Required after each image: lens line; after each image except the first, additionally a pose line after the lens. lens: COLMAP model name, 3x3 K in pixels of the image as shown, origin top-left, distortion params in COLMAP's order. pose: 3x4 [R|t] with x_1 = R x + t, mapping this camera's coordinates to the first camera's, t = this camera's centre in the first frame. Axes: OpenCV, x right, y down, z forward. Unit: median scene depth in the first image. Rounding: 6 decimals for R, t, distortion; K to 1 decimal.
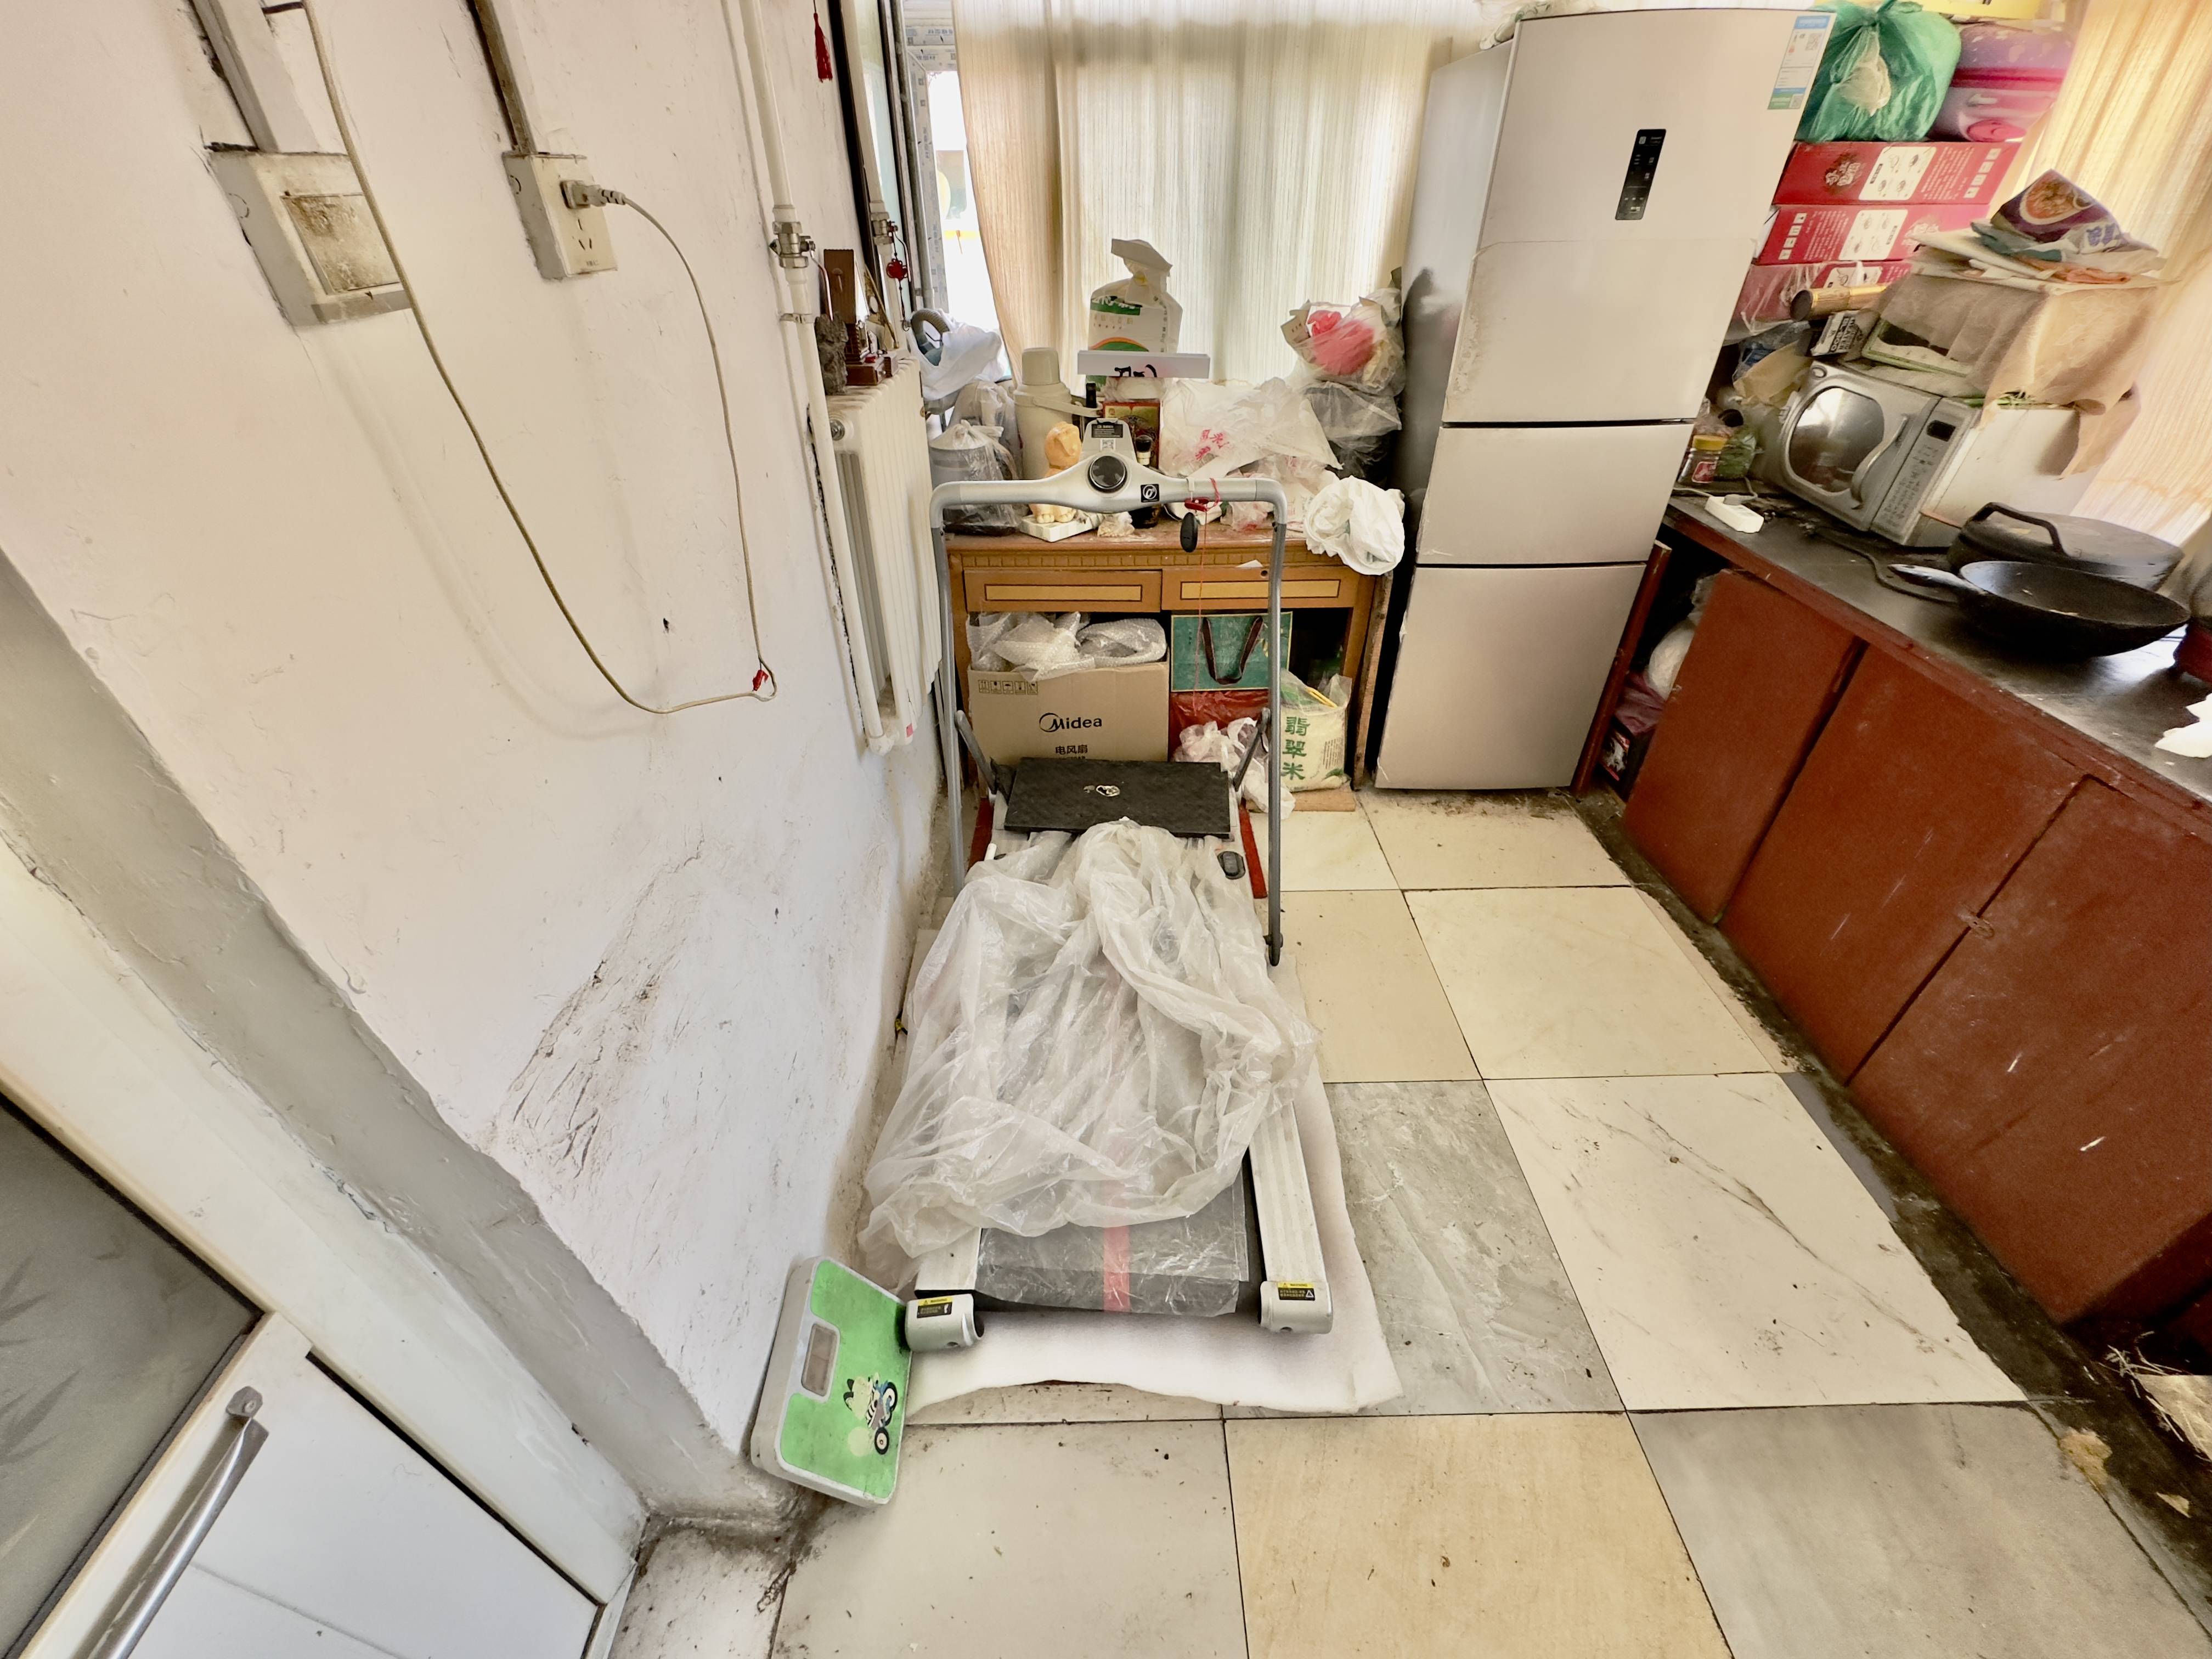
lens RADIAL K [[882.5, 0, 1121.7], [0, 882.5, 831.3], [0, 0, 1]] dist [-0.000180, -0.000121]
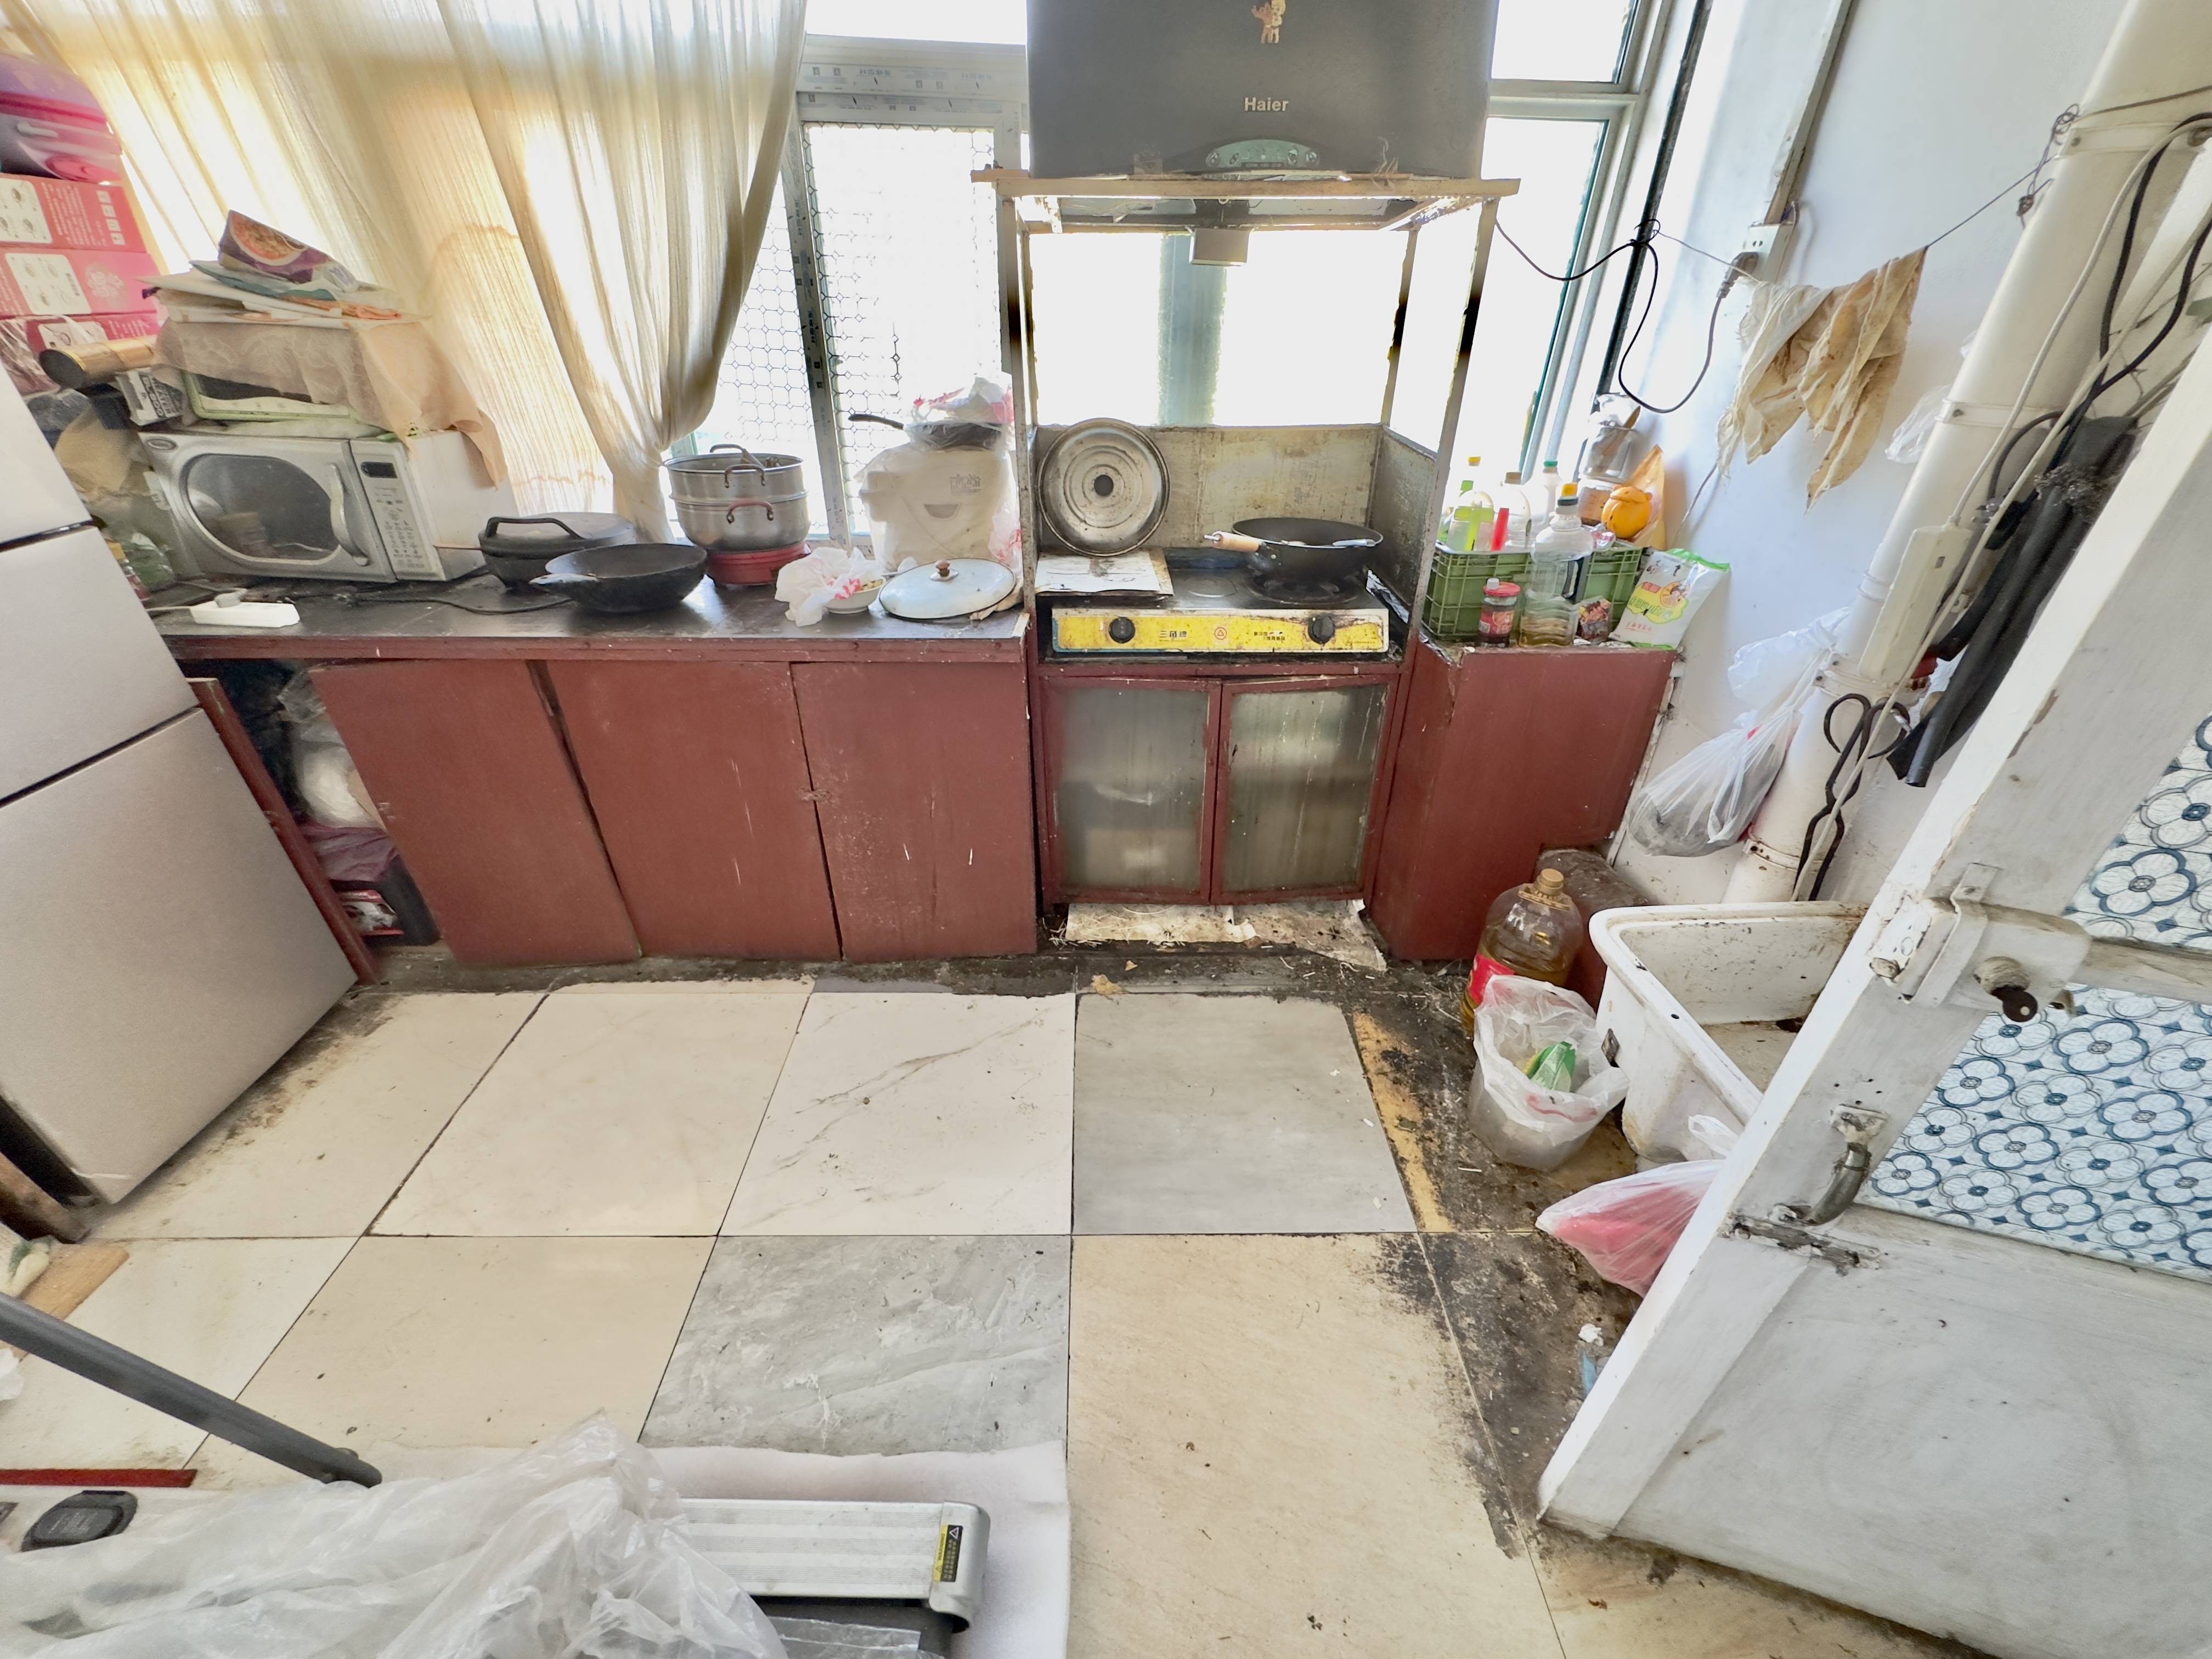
lens RADIAL K [[882.5, 0, 1108.7], [0, 882.5, 826.2], [0, 0, 1]] dist [-0.000180, -0.000121]
pose [[0.016967, -0.521082, 0.853338, -0.083782], [0.584537, 0.697588, 0.414352, -0.103917], [-0.811189, 0.491778, 0.316427, 0.214305]]
